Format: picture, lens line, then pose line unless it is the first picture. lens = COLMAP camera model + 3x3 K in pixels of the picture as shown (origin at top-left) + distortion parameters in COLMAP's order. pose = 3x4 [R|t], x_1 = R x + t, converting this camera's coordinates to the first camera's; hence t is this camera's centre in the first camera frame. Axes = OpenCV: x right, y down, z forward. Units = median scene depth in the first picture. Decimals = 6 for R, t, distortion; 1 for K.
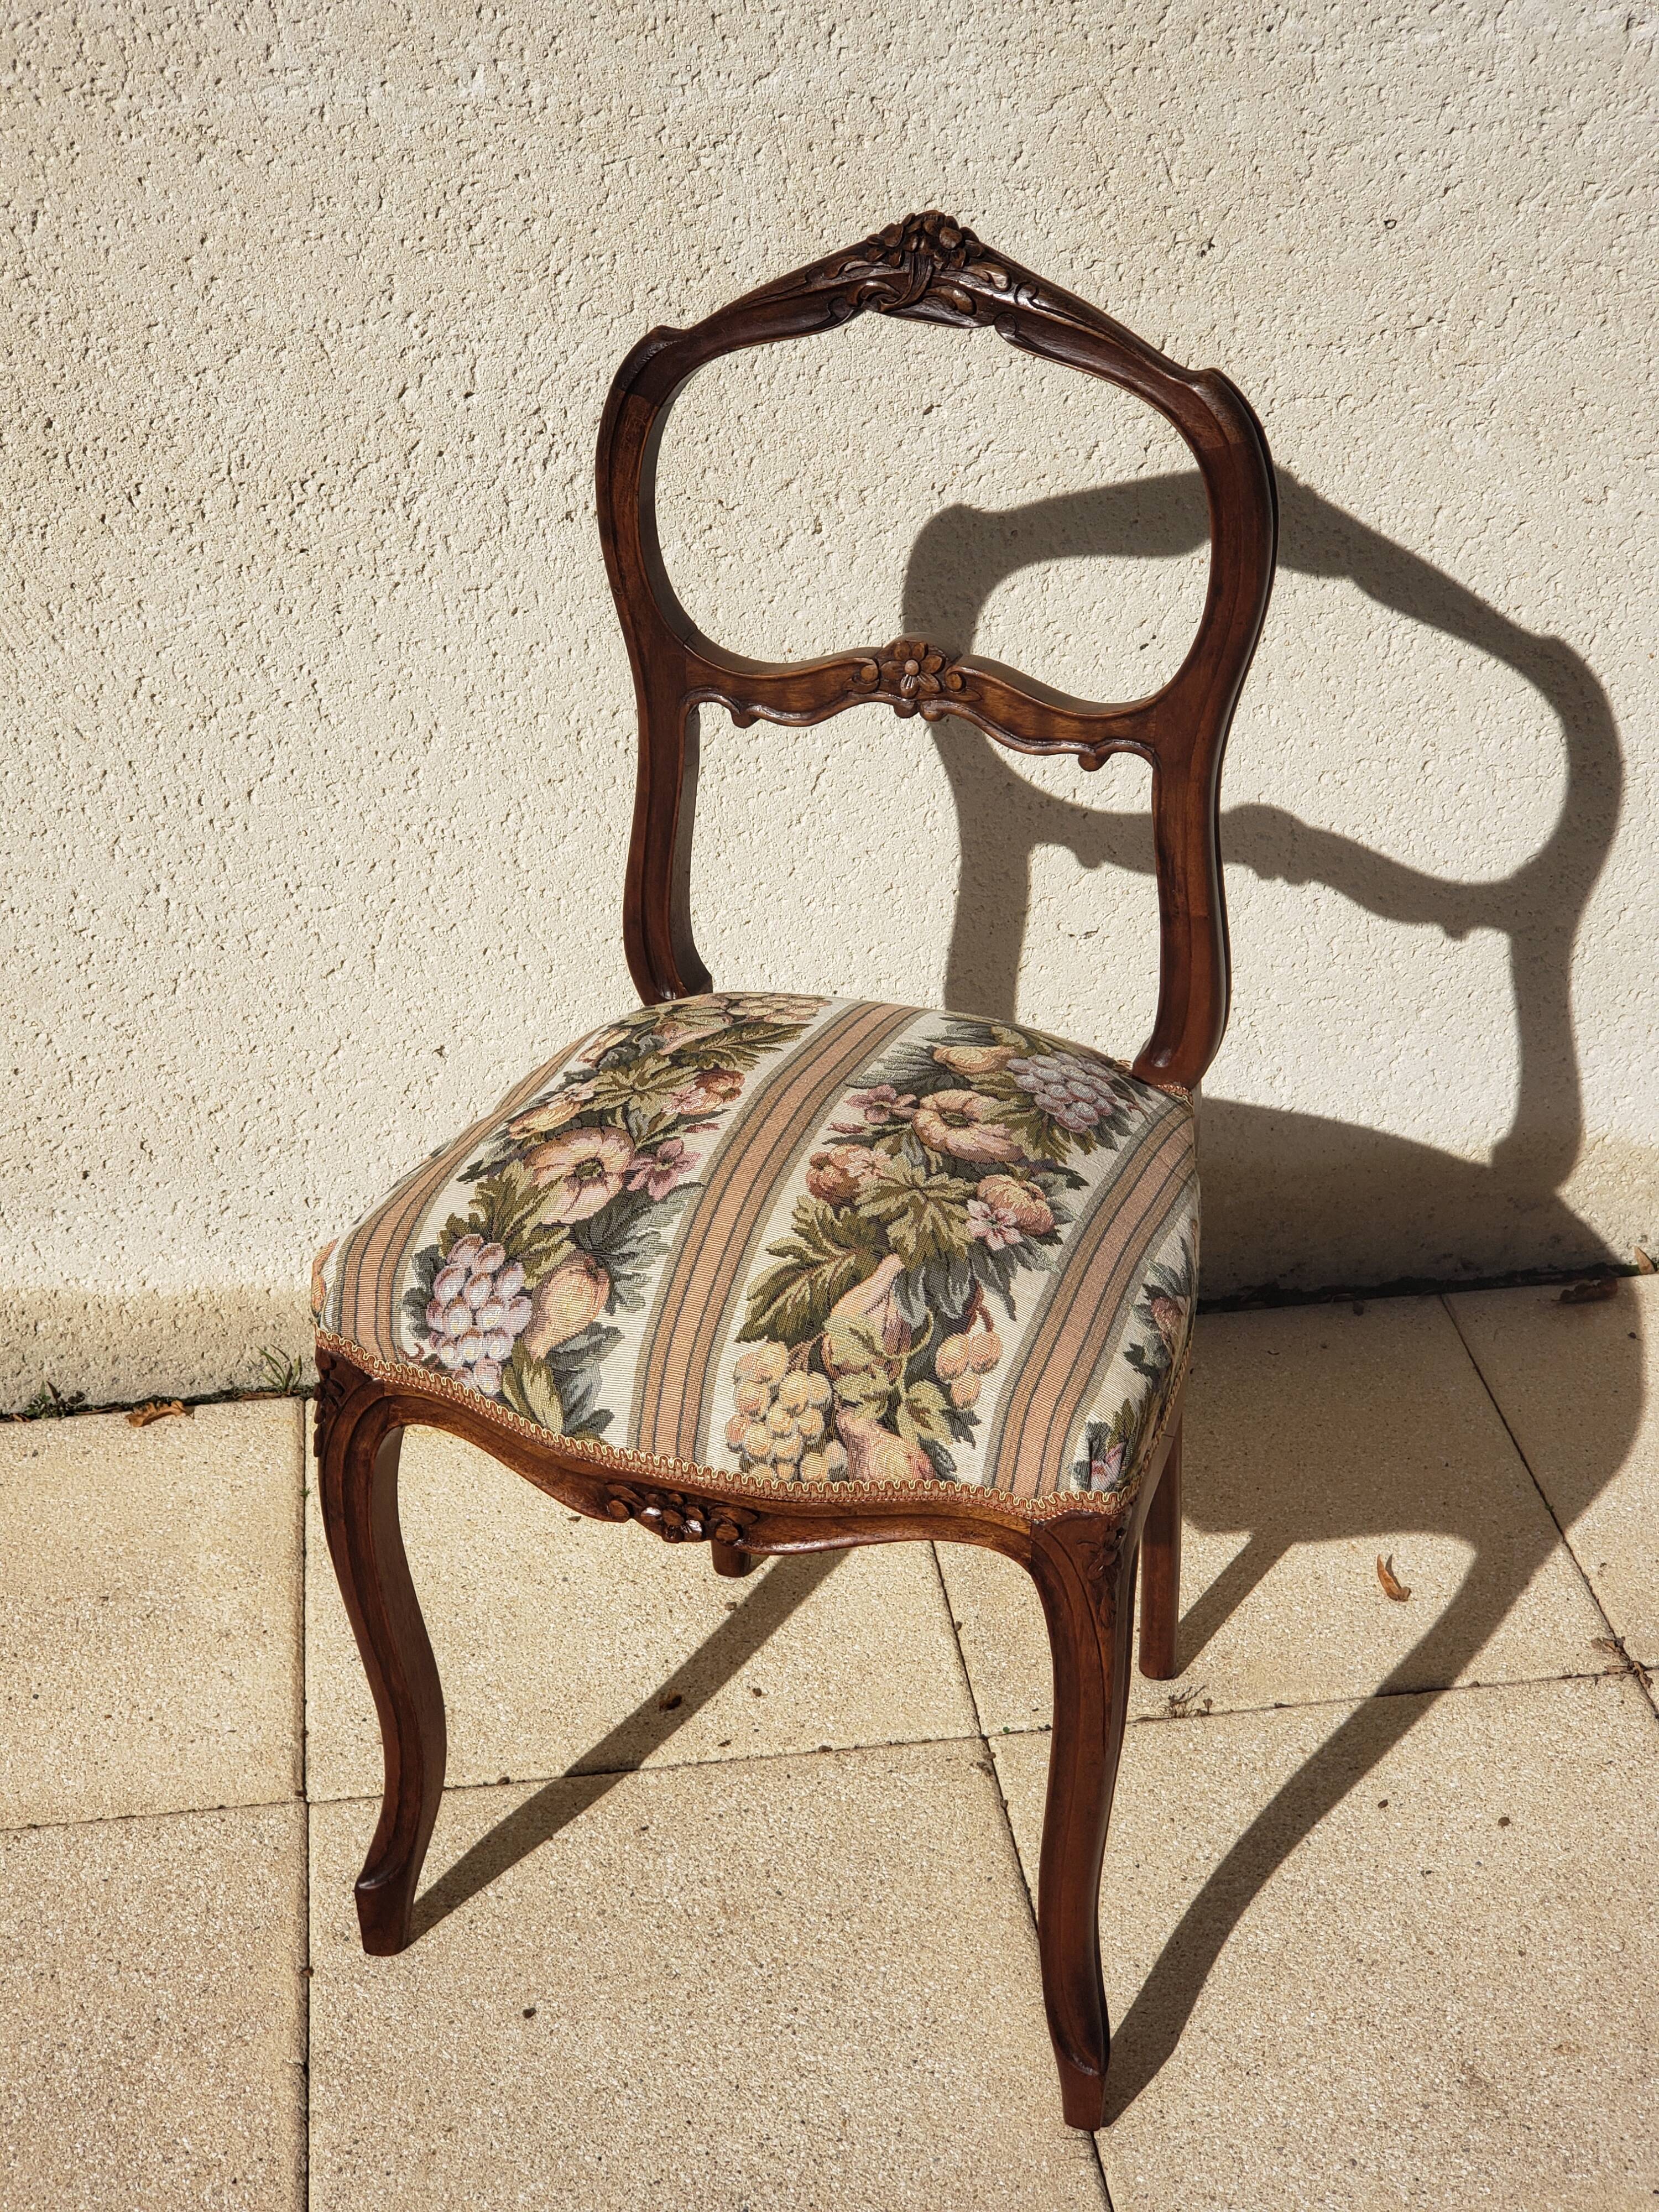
lens RADIAL K [[3349.3, 0, 791.2], [0, 3349.3, 1141.0], [0, 0, 1]] dist [0.068564, 0.000000]
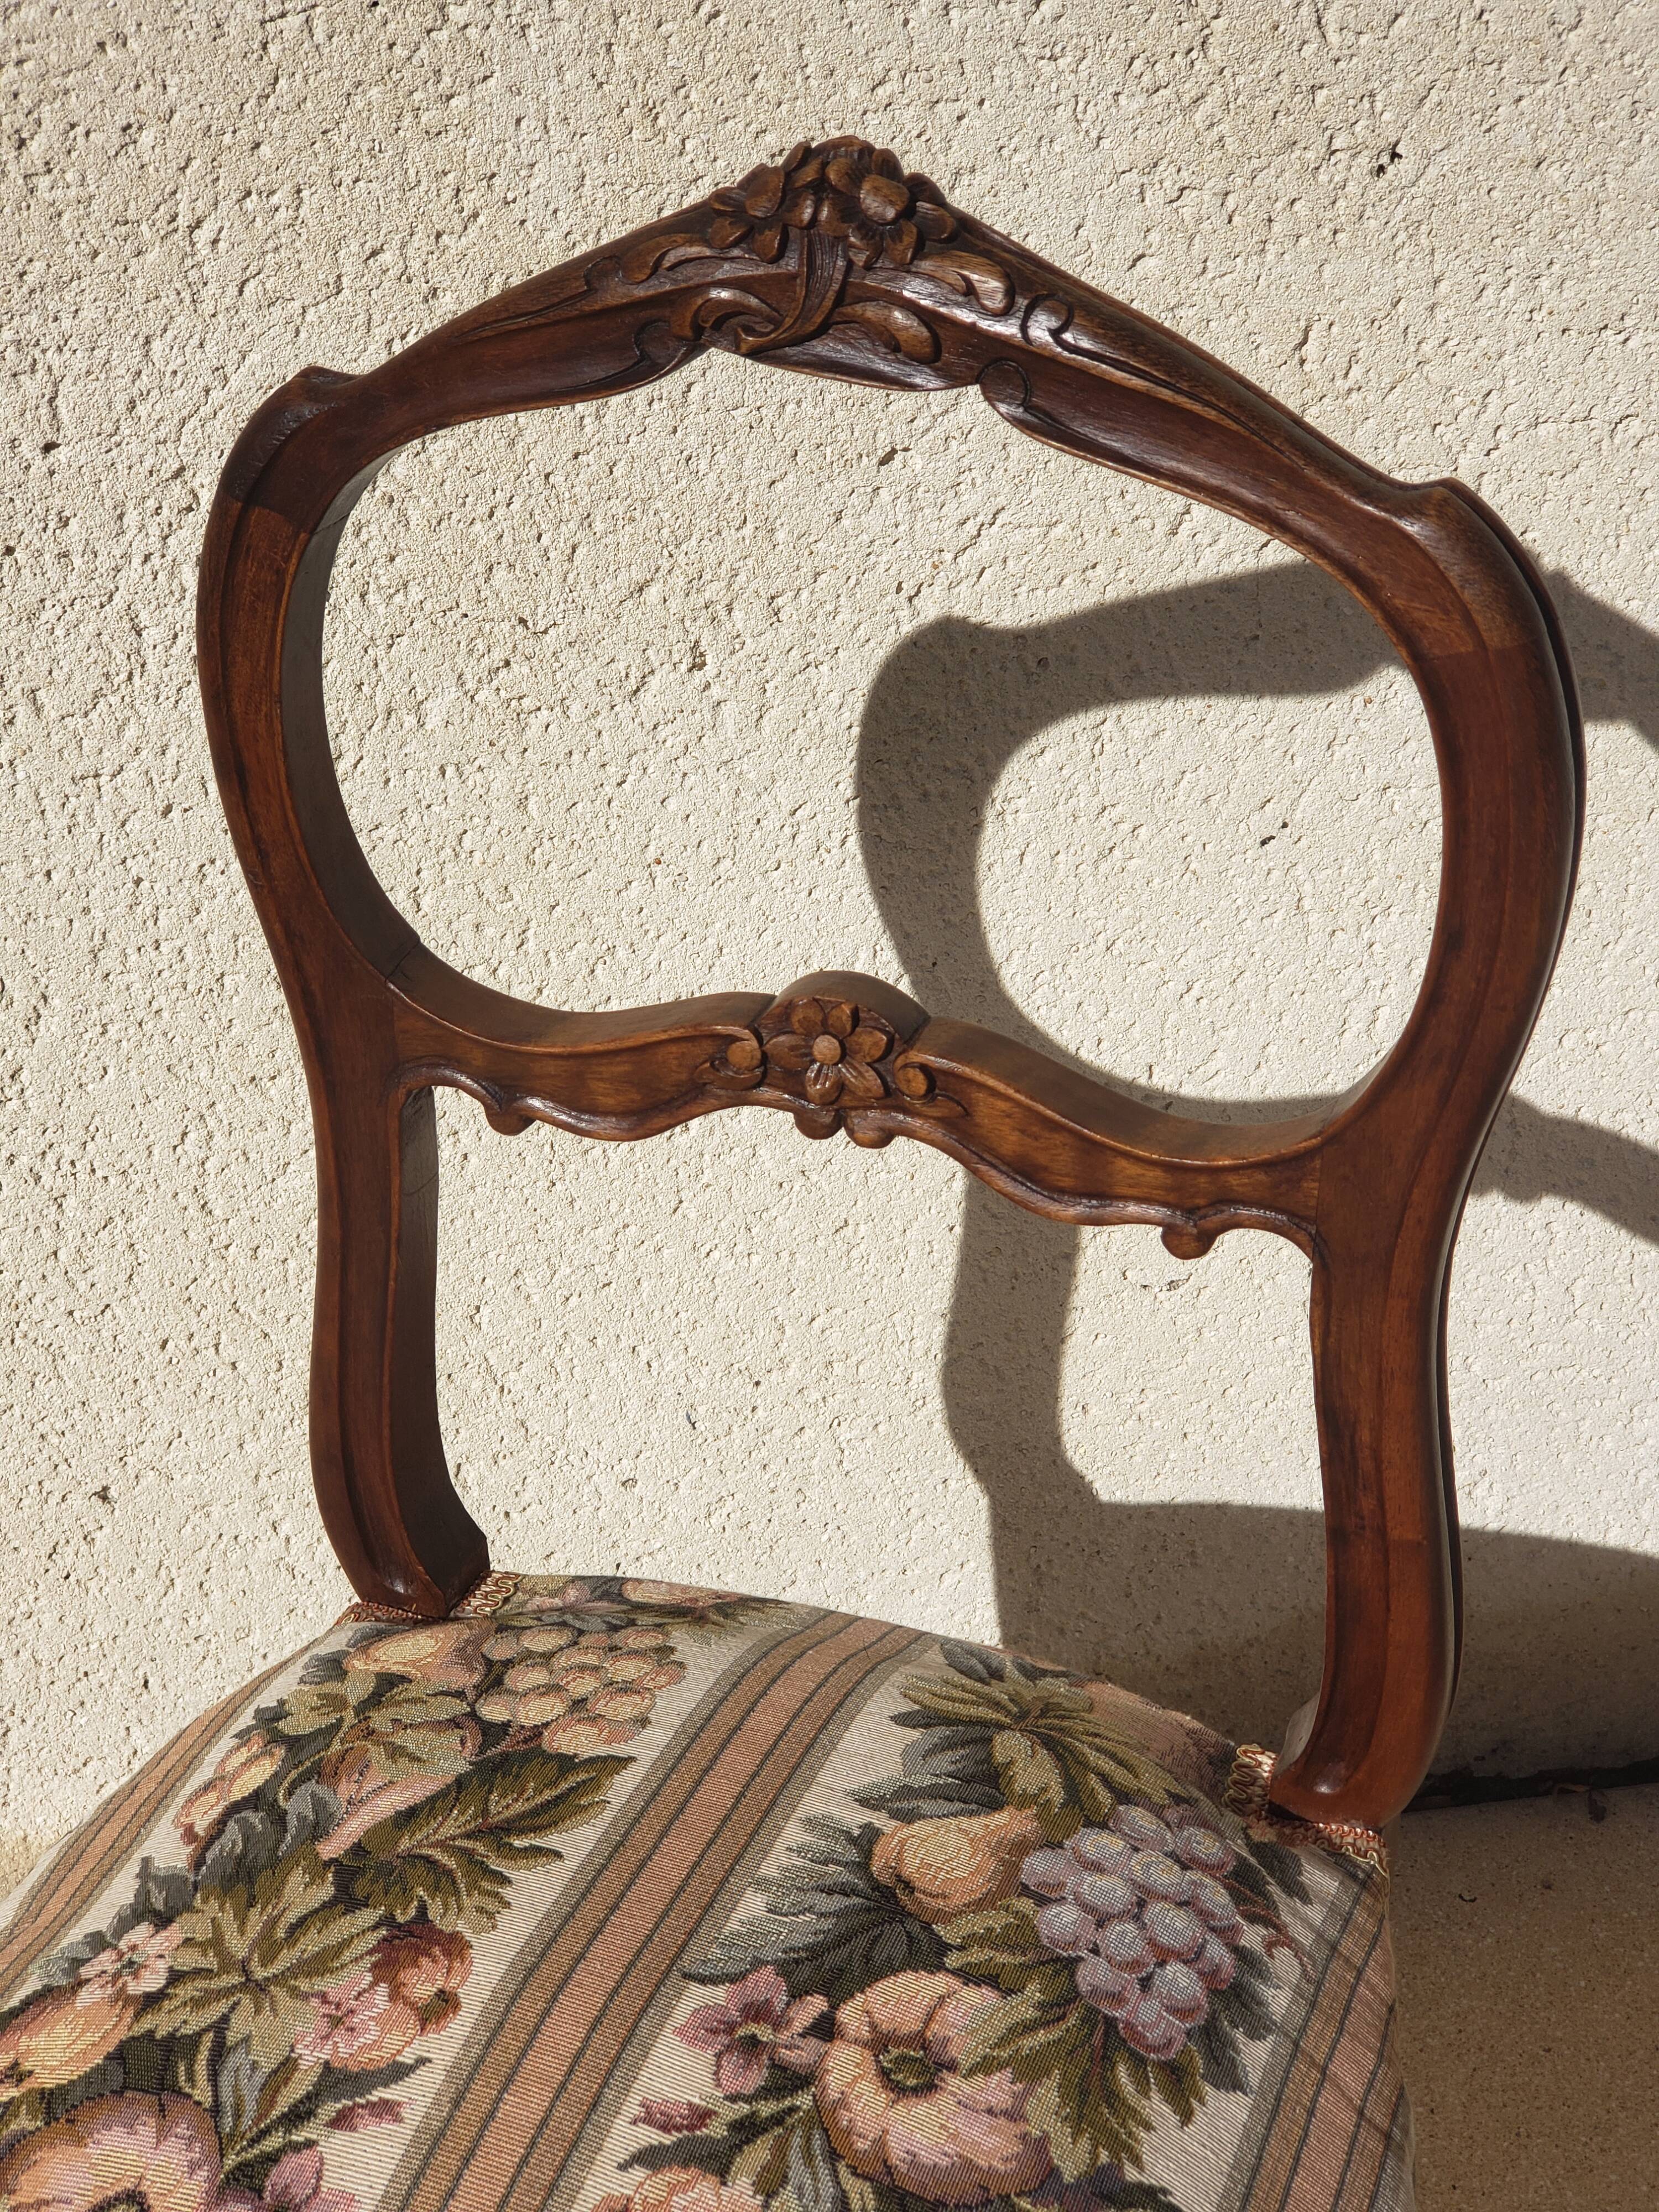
lens RADIAL K [[3349.3, 0, 835.6], [0, 3349.3, 1132.3], [0, 0, 1]] dist [0.068564, 0.000000]
pose [[0.999942, -0.008006, -0.007188, 0.036873], [0.008382, 0.998506, 0.053995, -0.141039], [0.006745, -0.054052, 0.998515, 0.452581]]
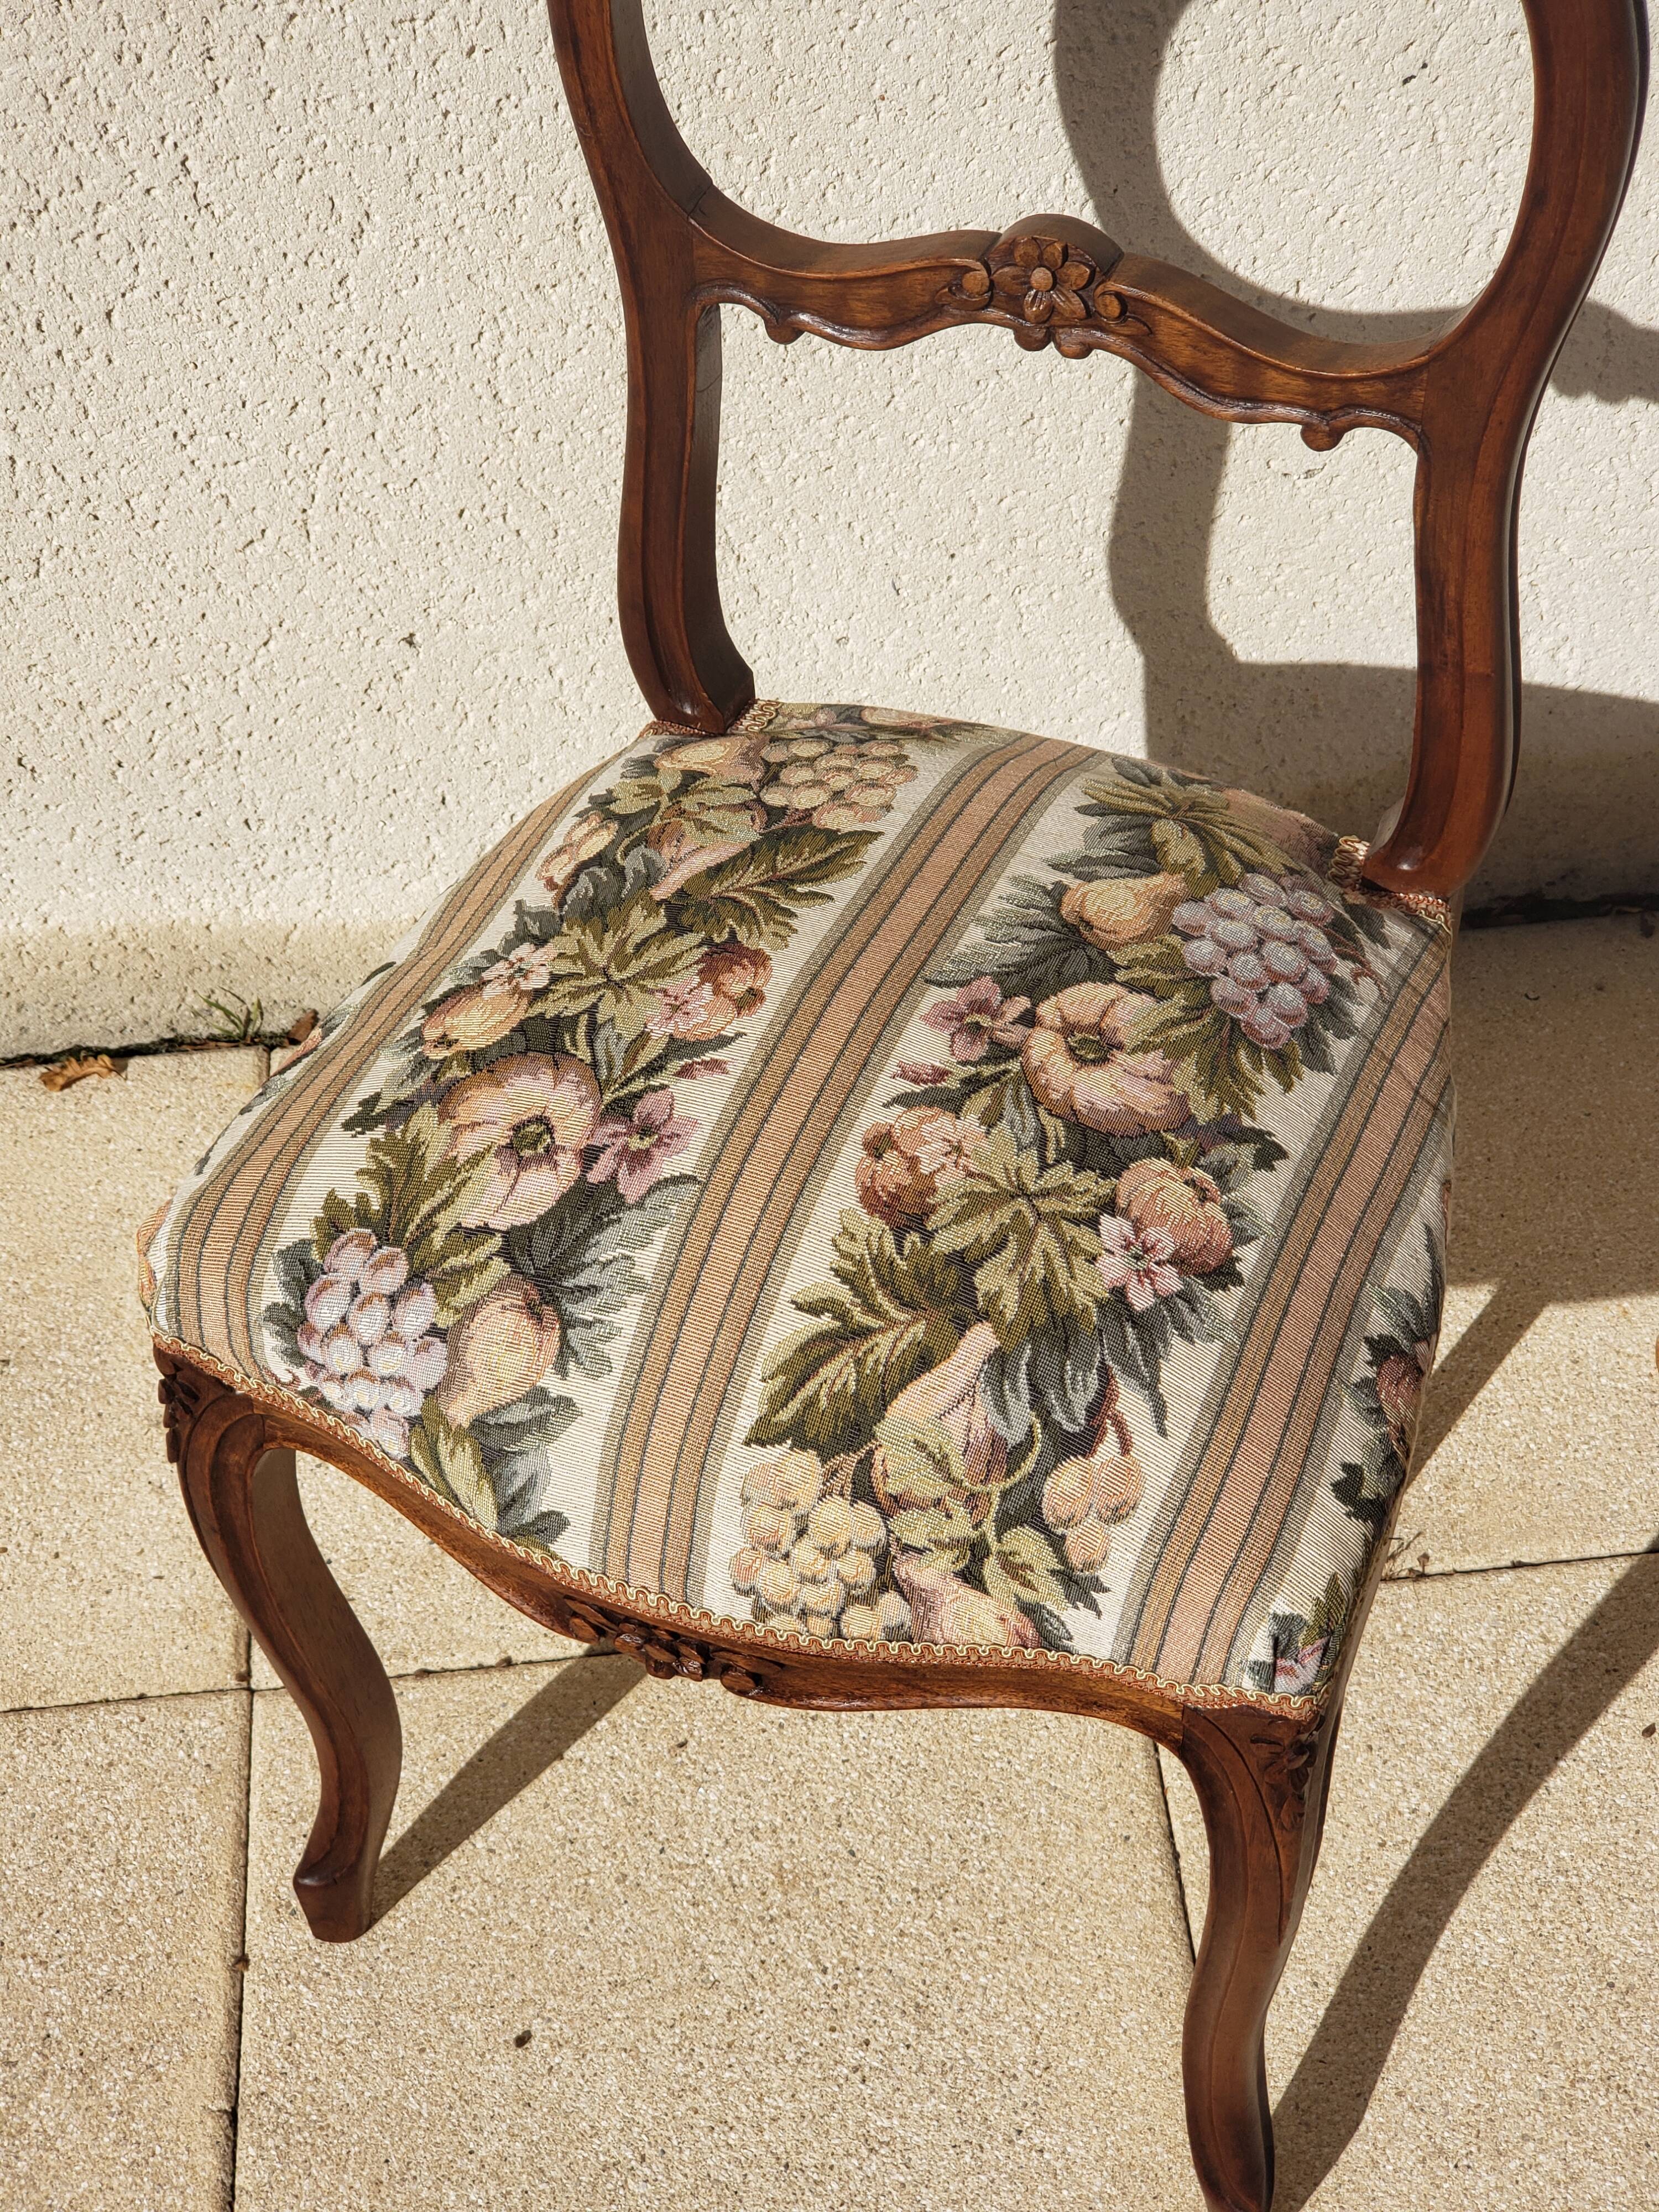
lens RADIAL K [[3349.3, 0, 843.6], [0, 3349.3, 1153.3], [0, 0, 1]] dist [0.068564, 0.000000]
pose [[0.999068, 0.011554, -0.041599, 0.024323], [0.001220, 0.955589, 0.294702, -0.154727], [0.043157, -0.294477, 0.954683, 0.308680]]
